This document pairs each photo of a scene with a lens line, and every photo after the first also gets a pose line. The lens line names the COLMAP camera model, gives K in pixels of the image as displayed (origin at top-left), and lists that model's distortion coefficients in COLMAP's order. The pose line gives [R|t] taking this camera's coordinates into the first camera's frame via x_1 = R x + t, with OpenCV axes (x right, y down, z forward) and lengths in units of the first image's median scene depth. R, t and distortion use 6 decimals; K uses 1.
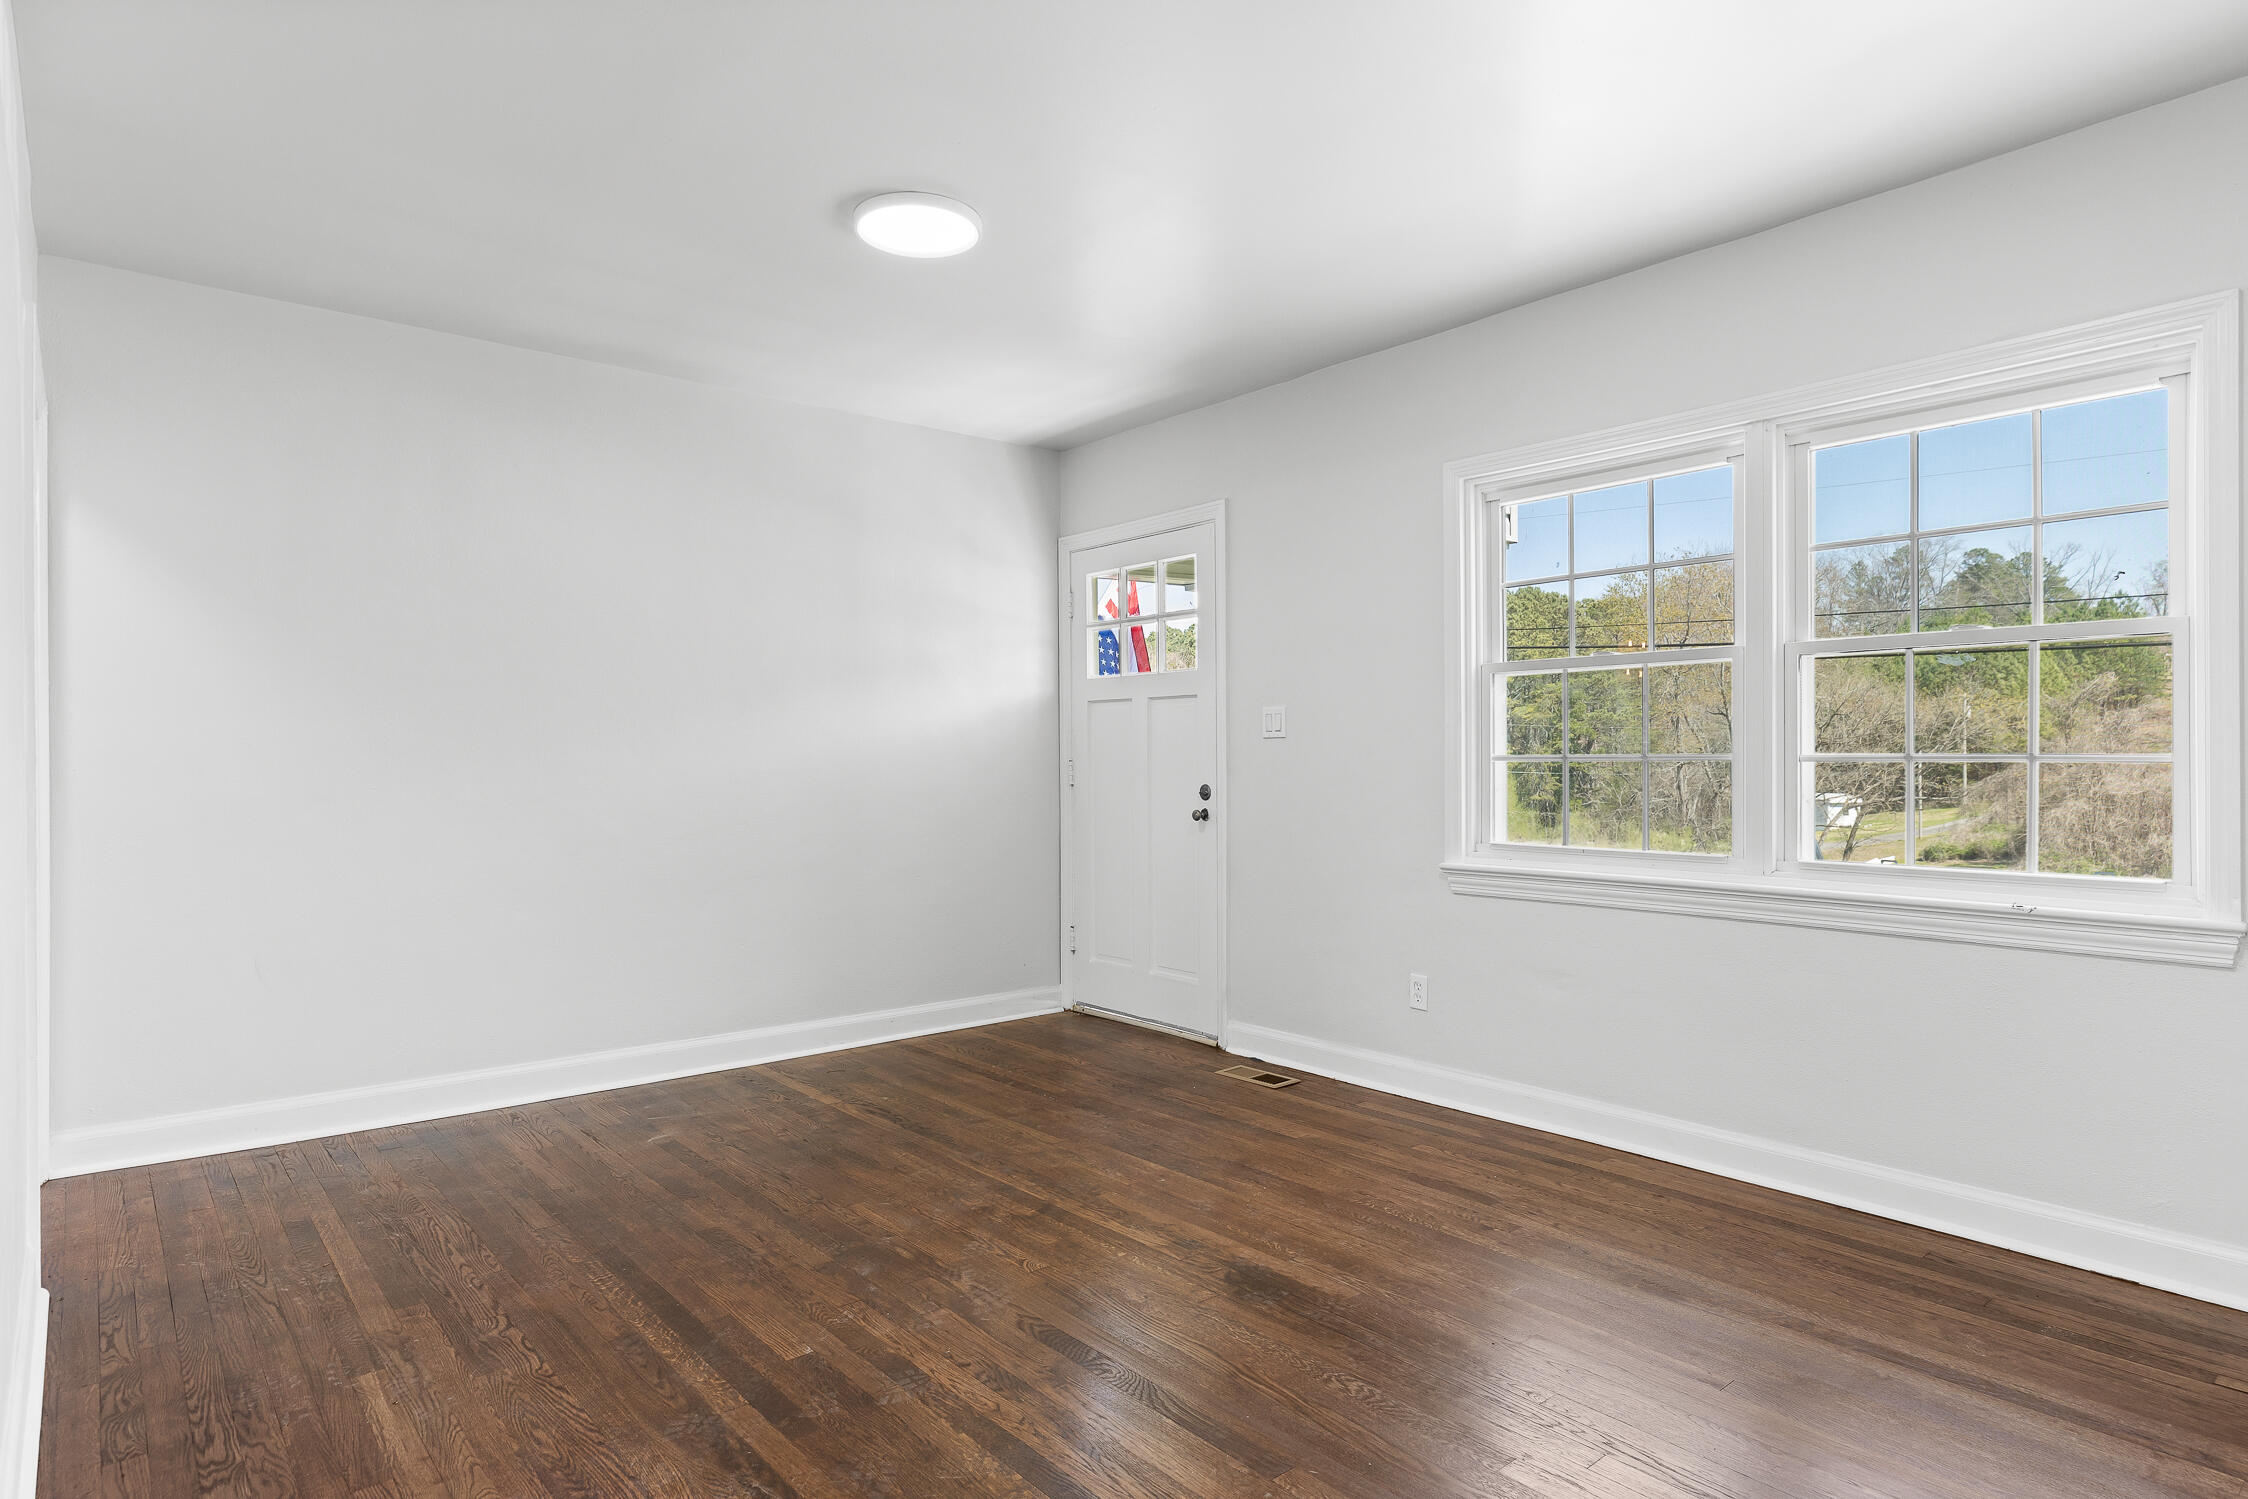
lens RADIAL K [[1253.3, 0, 1127.6], [0, 1253.3, 755.1], [0, 0, 1]] dist [0.005361, -0.000102]
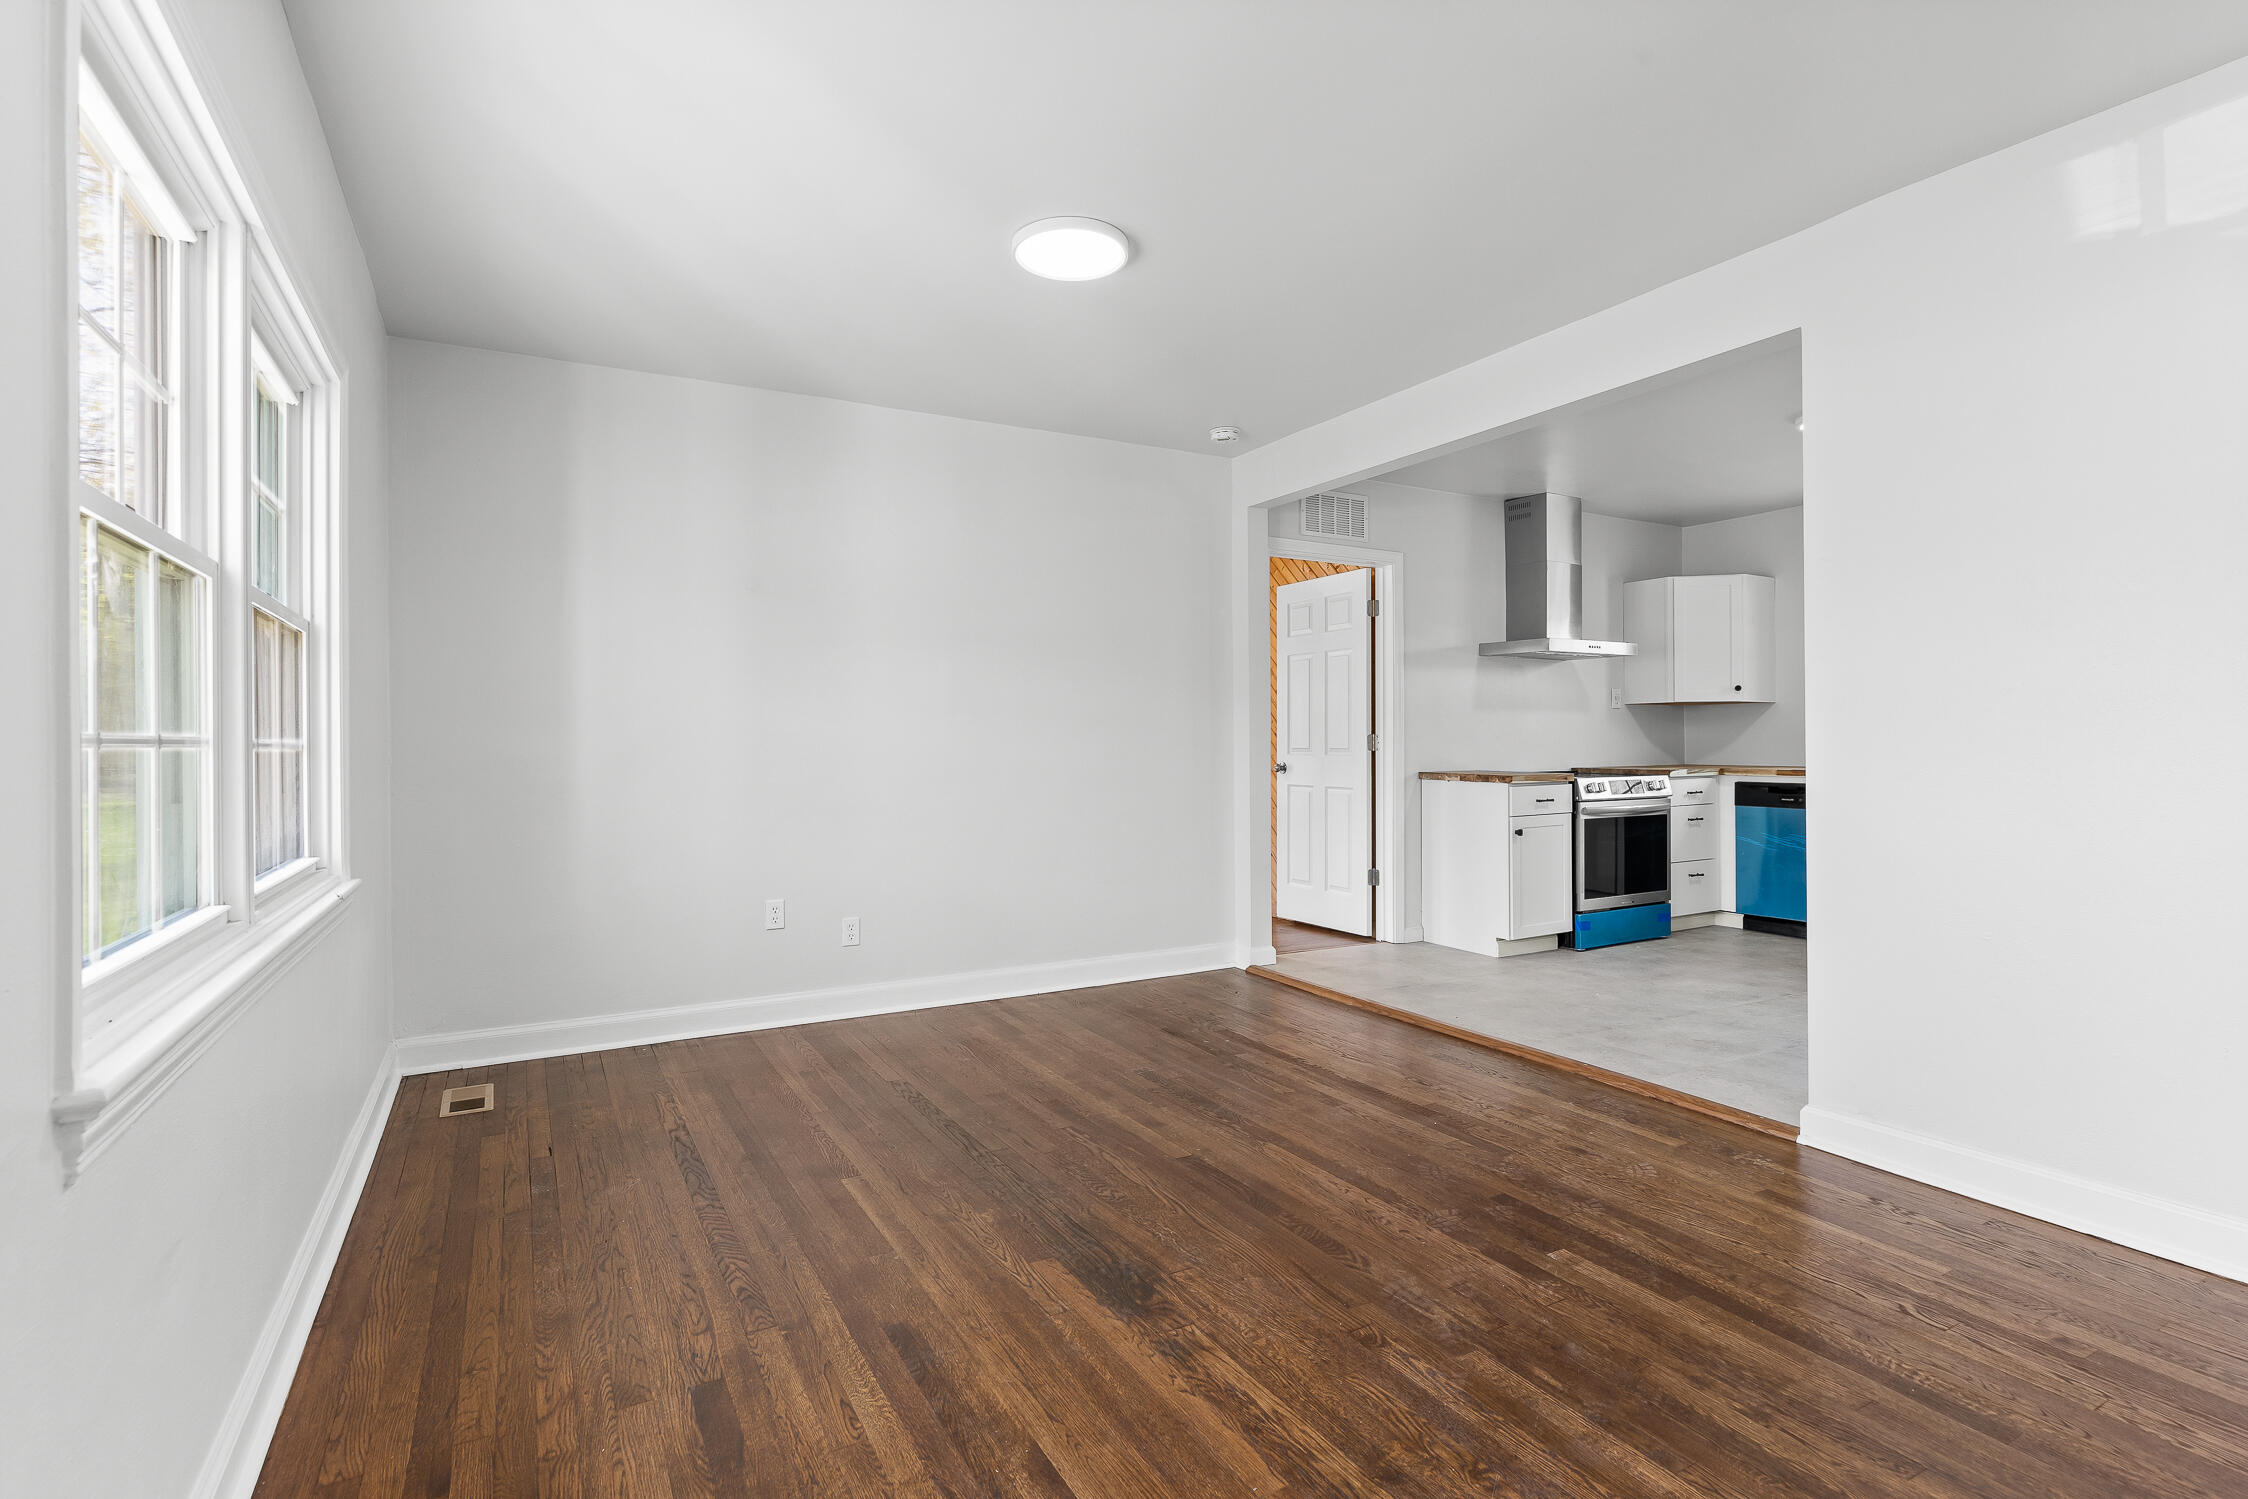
lens RADIAL K [[1072.6, 0, 1136.8], [0, 1072.6, 748.0], [0, 0, 1]] dist [0.002011, 0.000364]
pose [[-0.983997, 0.010683, 0.177867, -0.040870], [0.011213, 0.999935, 0.001976, 0.006800], [-0.177834, 0.003938, -0.984053, 1.307497]]
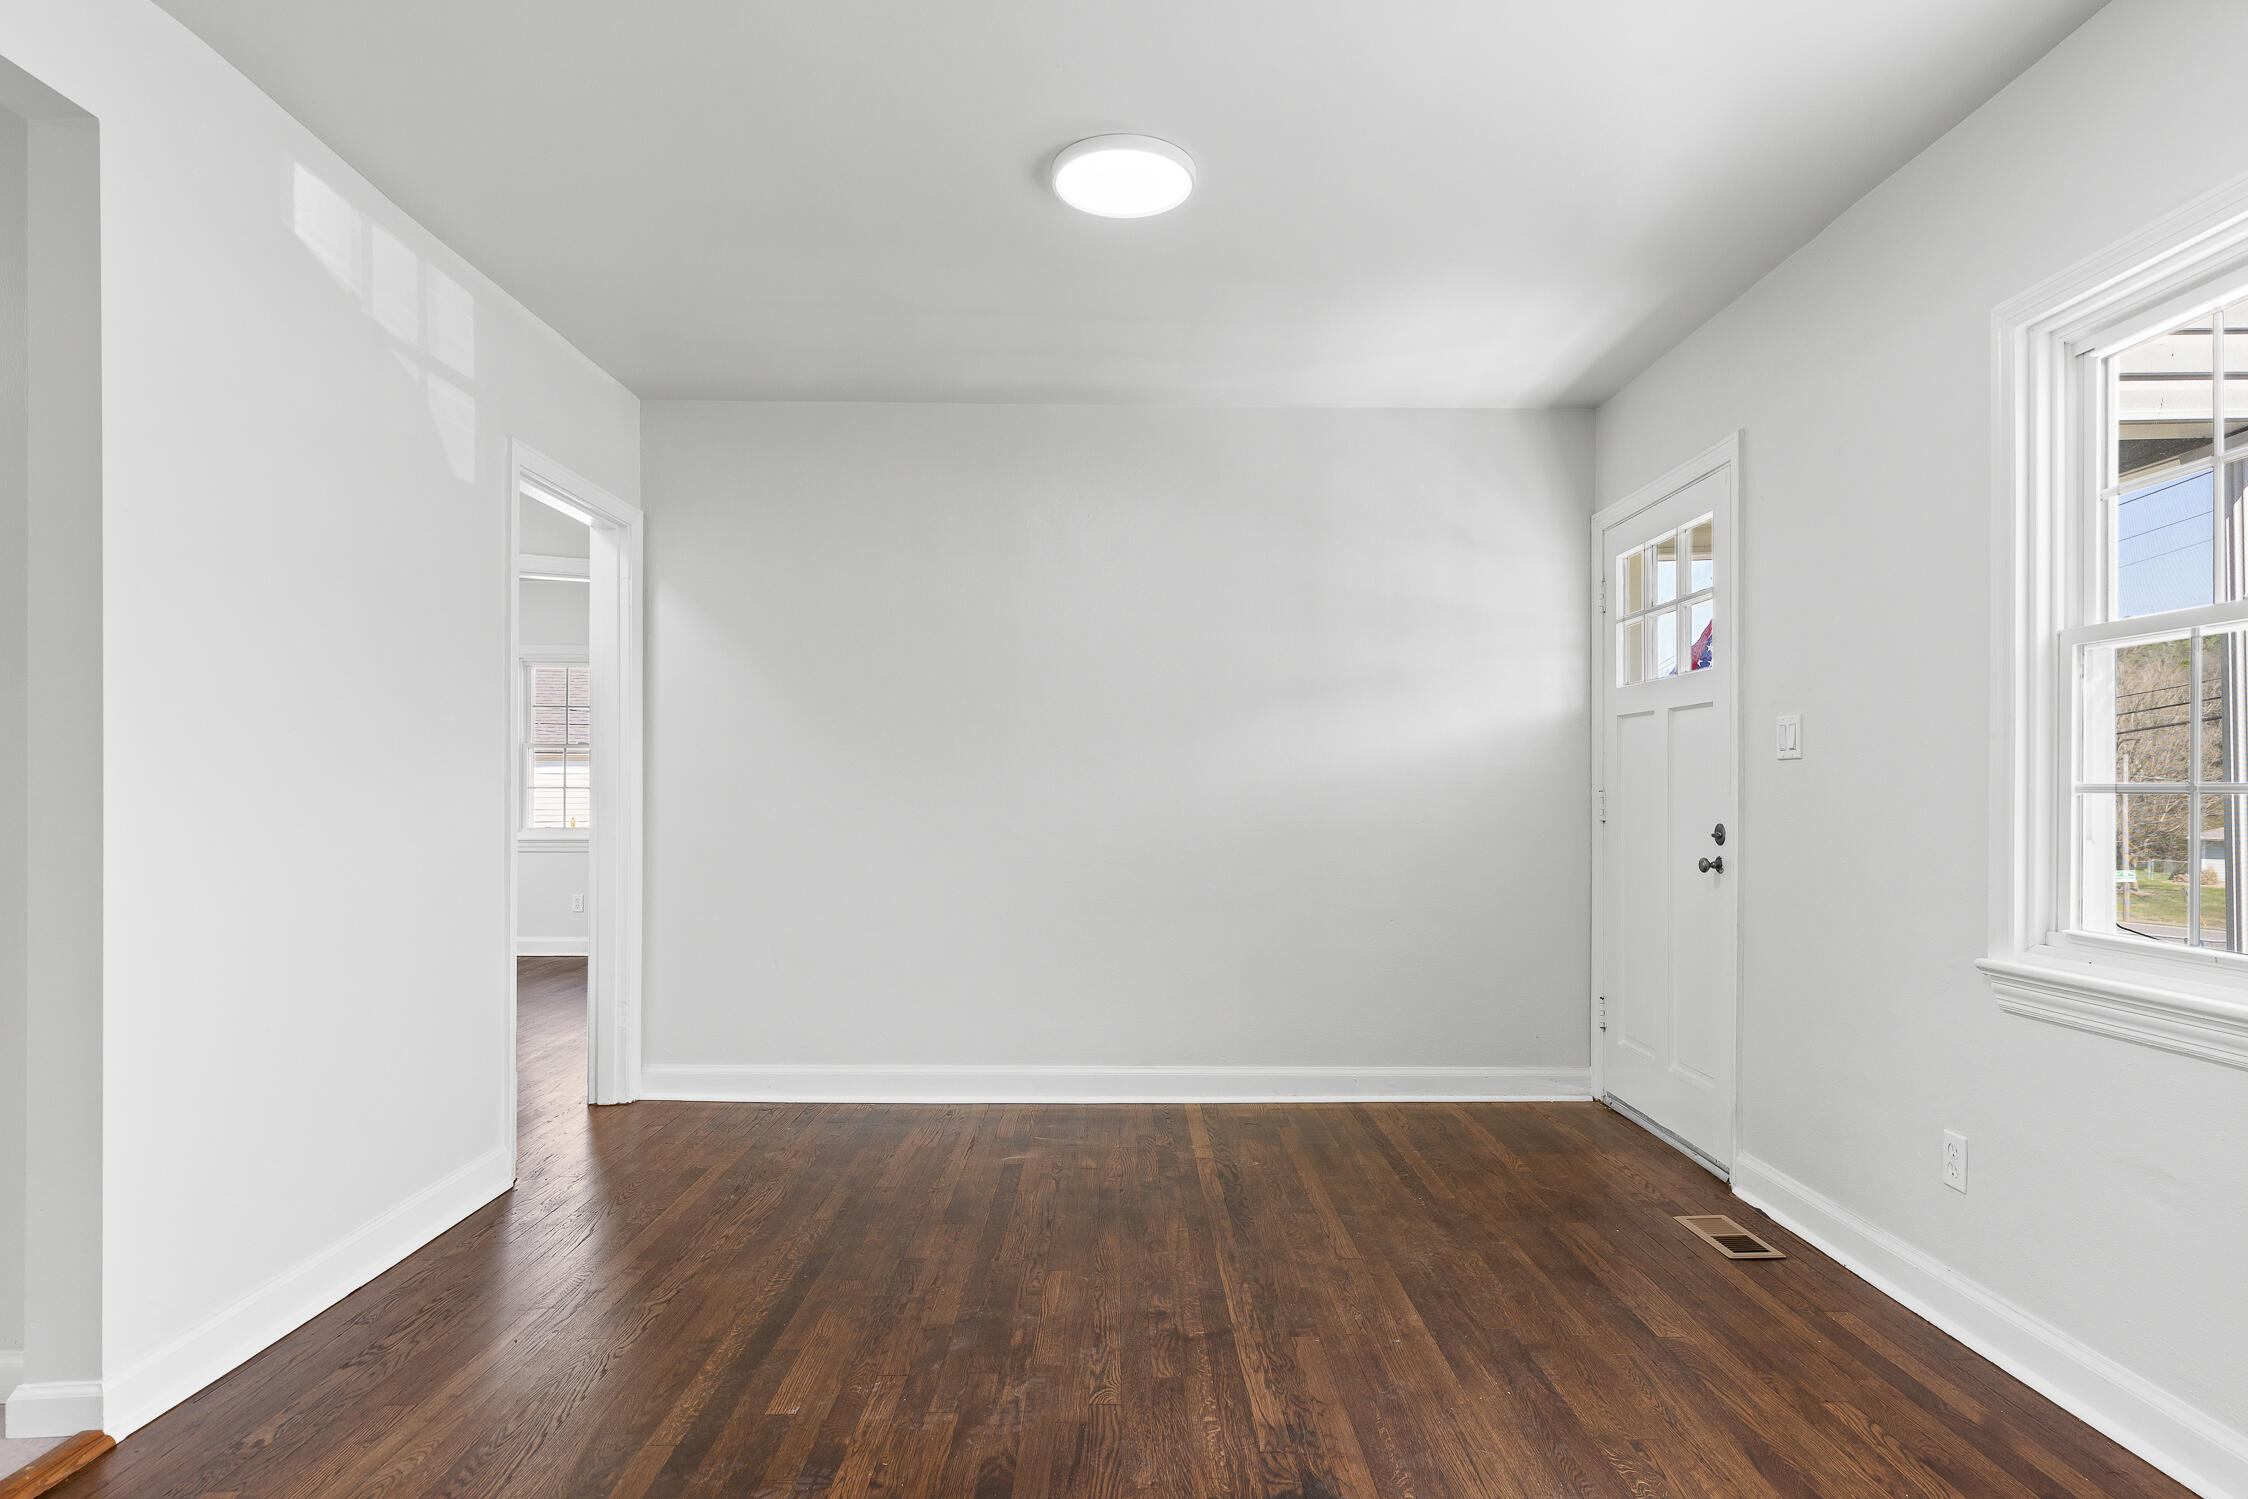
lens RADIAL K [[1253.3, 0, 1140.4], [0, 1253.3, 791.1], [0, 0, 1]] dist [0.005361, -0.000102]
pose [[0.775422, 0.007862, -0.631394, 0.347743], [-0.005522, 0.999969, 0.005670, 0.002316], [0.631419, -0.000911, 0.775441, 0.282701]]
